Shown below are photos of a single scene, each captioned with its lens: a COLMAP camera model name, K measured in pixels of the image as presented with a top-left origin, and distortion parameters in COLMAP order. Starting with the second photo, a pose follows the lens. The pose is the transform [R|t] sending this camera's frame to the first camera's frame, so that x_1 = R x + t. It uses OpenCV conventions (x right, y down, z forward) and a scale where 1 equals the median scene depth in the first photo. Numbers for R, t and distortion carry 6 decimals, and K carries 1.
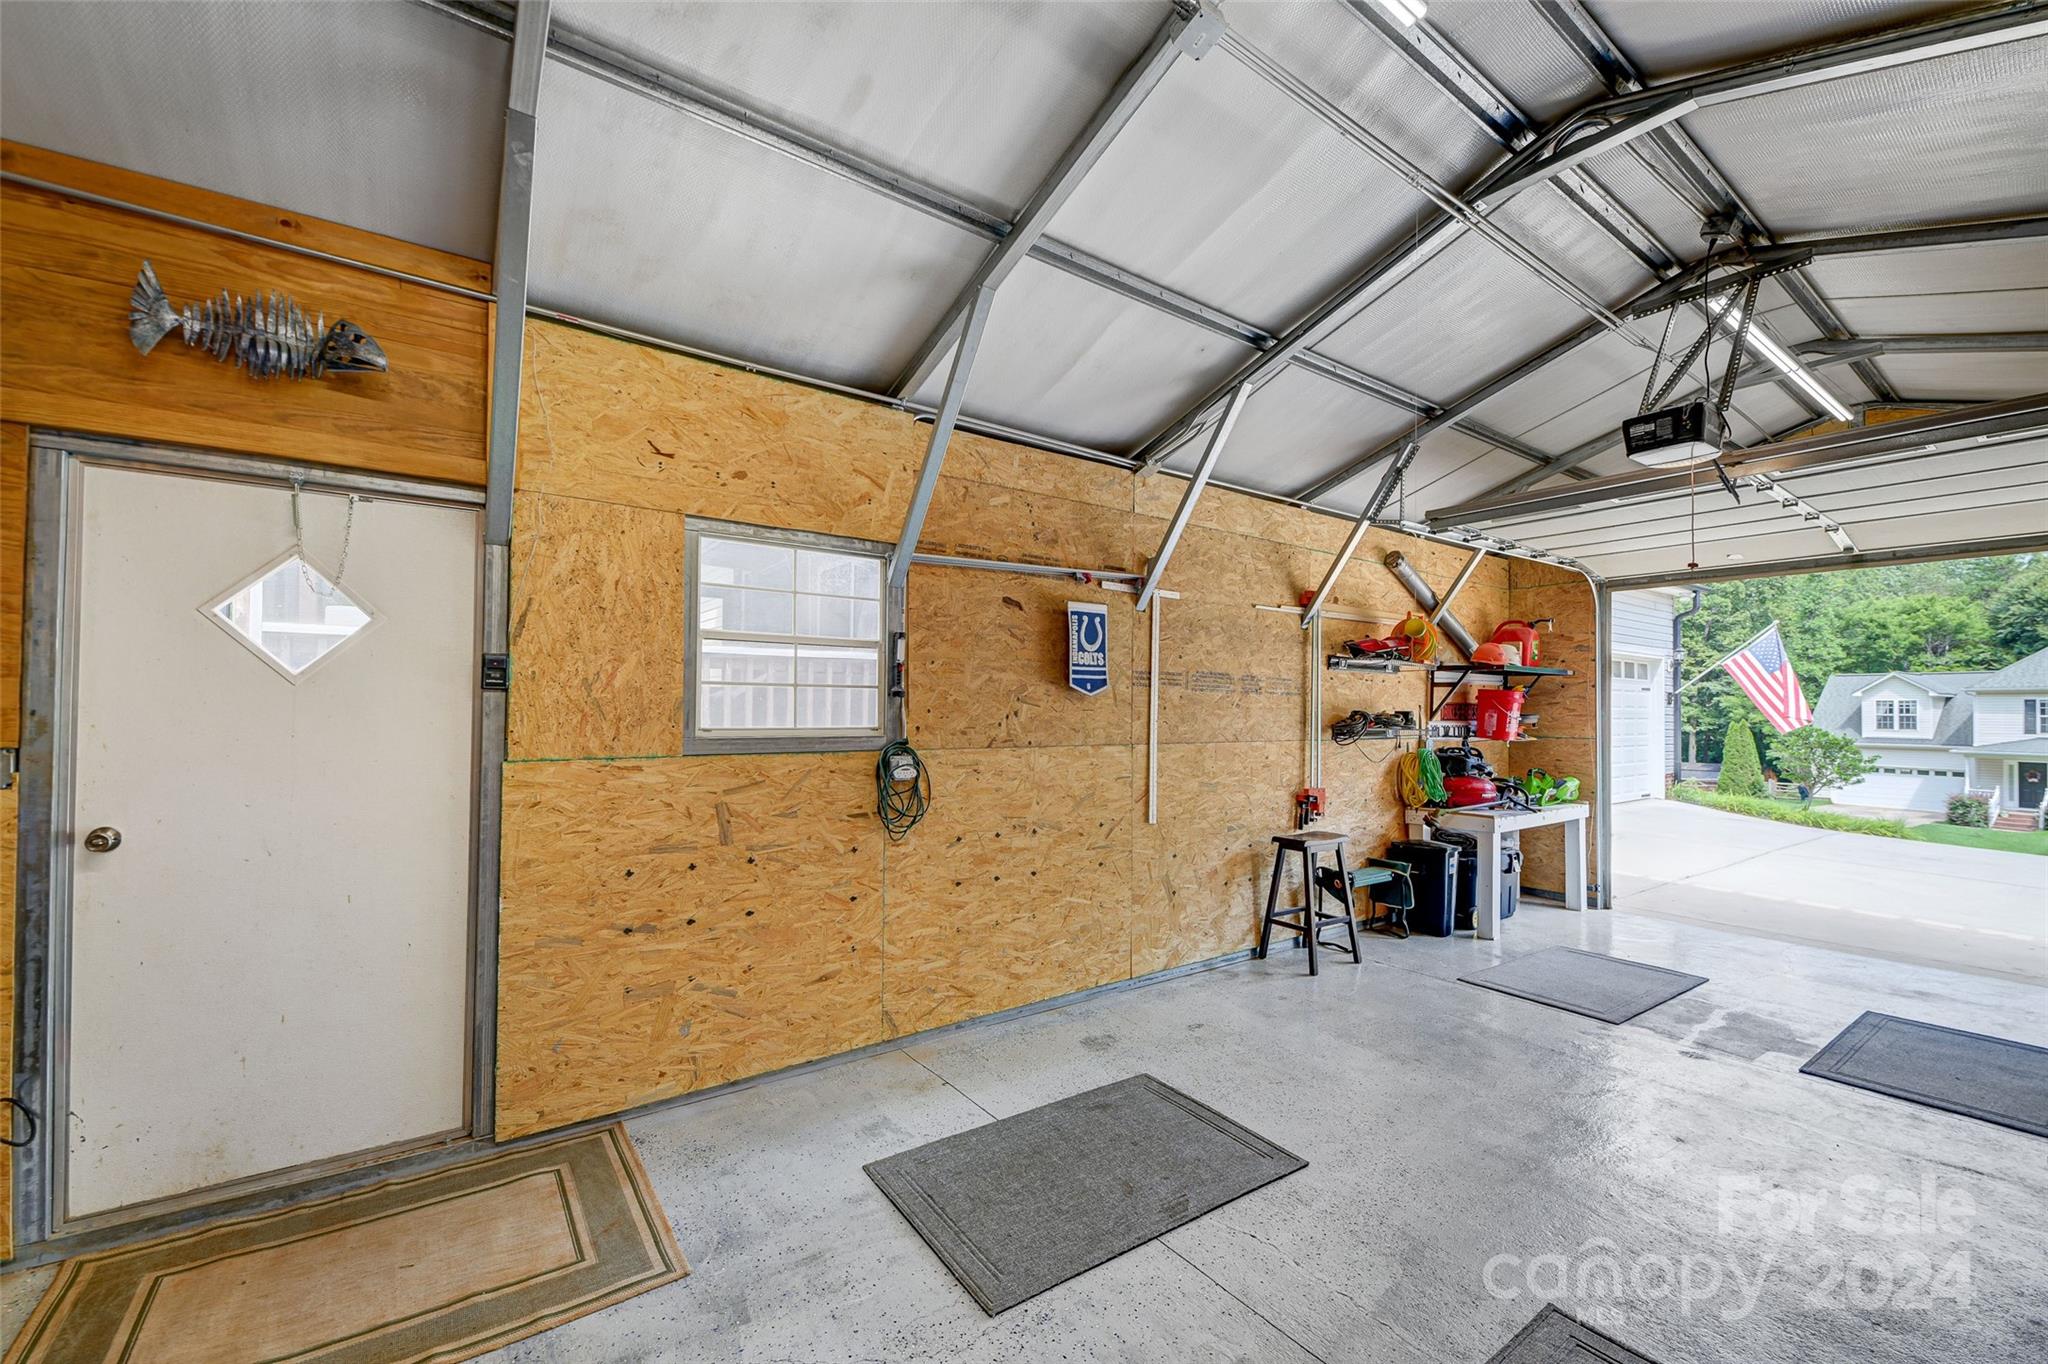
lens RADIAL K [[817.4, 0, 1036.6], [0, 817.4, 694.9], [0, 0, 1]] dist [0.000230, -0.002241]
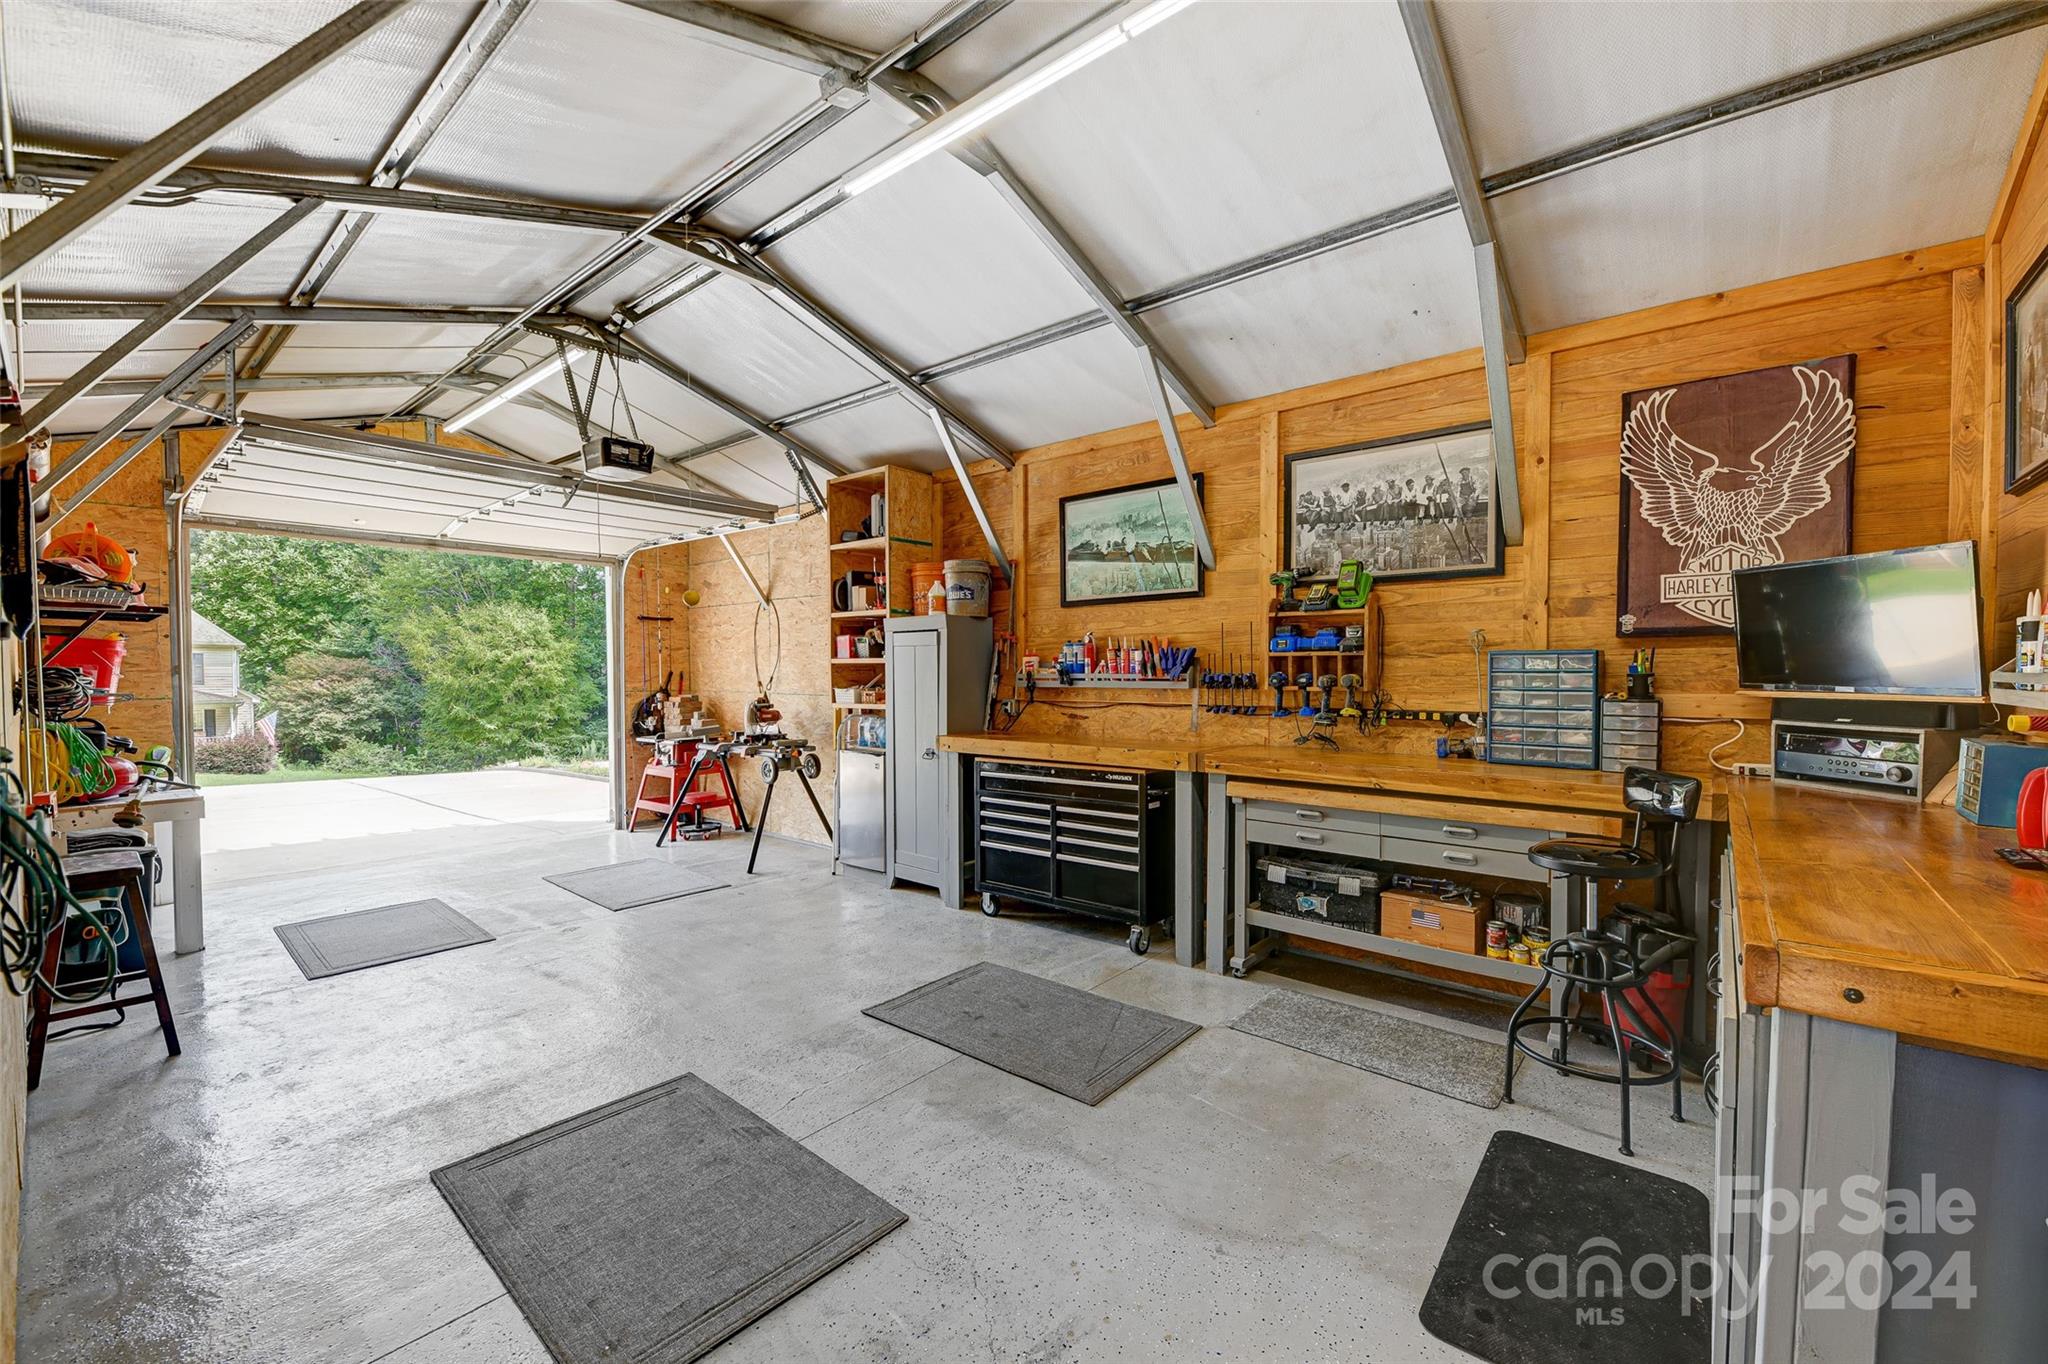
lens RADIAL K [[817.4, 0, 1030.0], [0, 817.4, 686.9], [0, 0, 1]] dist [0.000230, -0.002241]
pose [[-0.253669, -0.028229, 0.966879, -0.655731], [-0.017316, 0.999546, 0.024640, 0.008932], [-0.967136, -0.010492, -0.254043, 0.649771]]
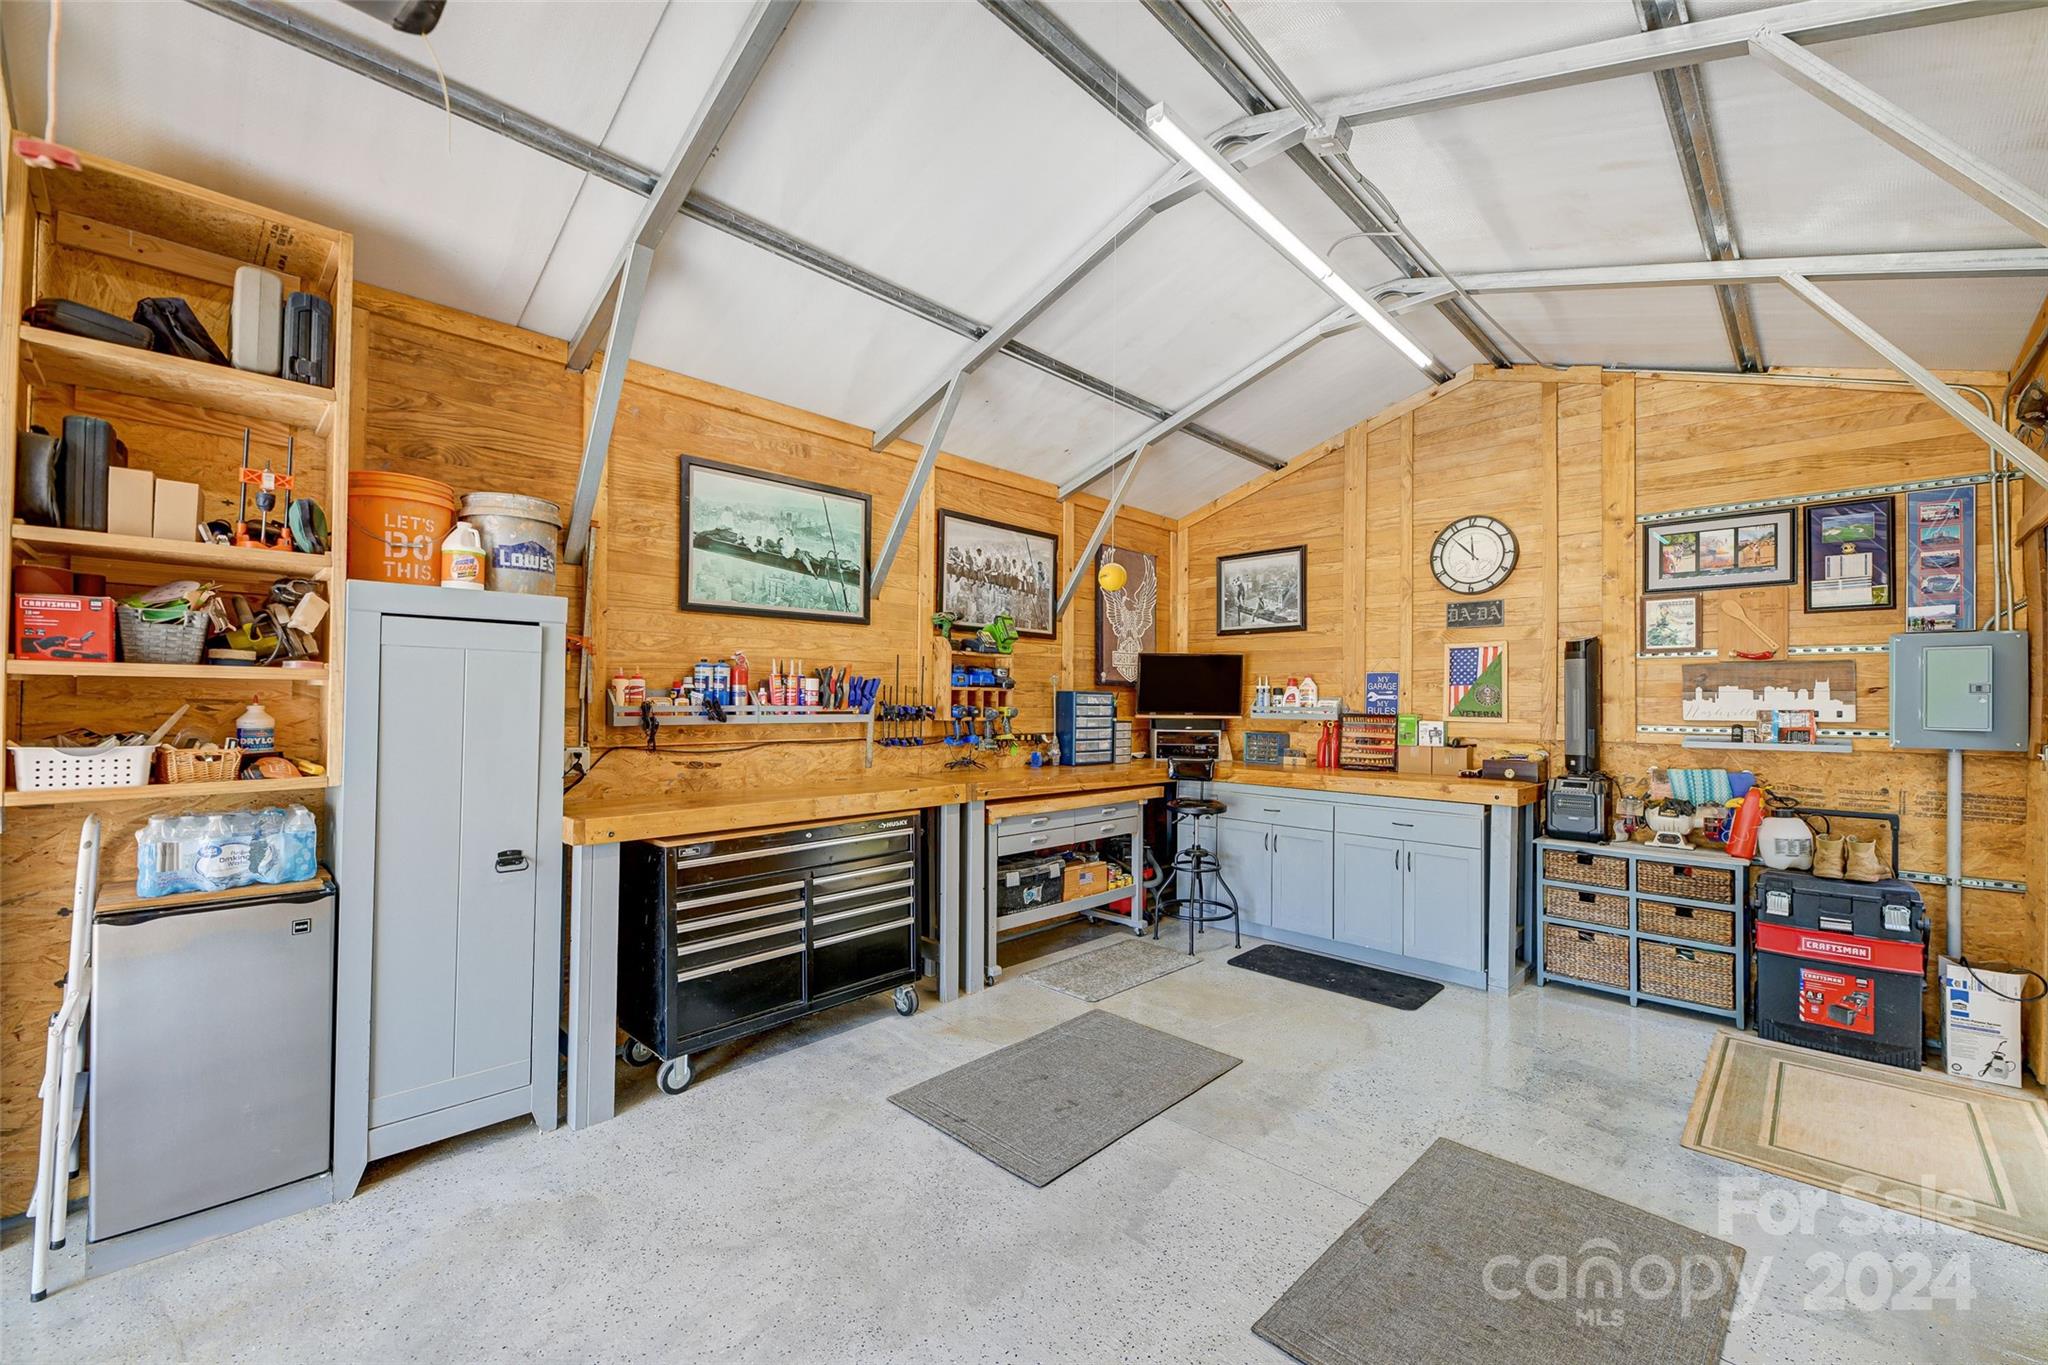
lens RADIAL K [[817.4, 0, 1019.9], [0, 817.4, 690.9], [0, 0, 1]] dist [0.000230, -0.002241]
pose [[-0.985102, -0.019867, -0.170819, 0.522618], [-0.014623, 0.999384, -0.031904, 0.028699], [0.171347, -0.028931, -0.984786, 1.310670]]
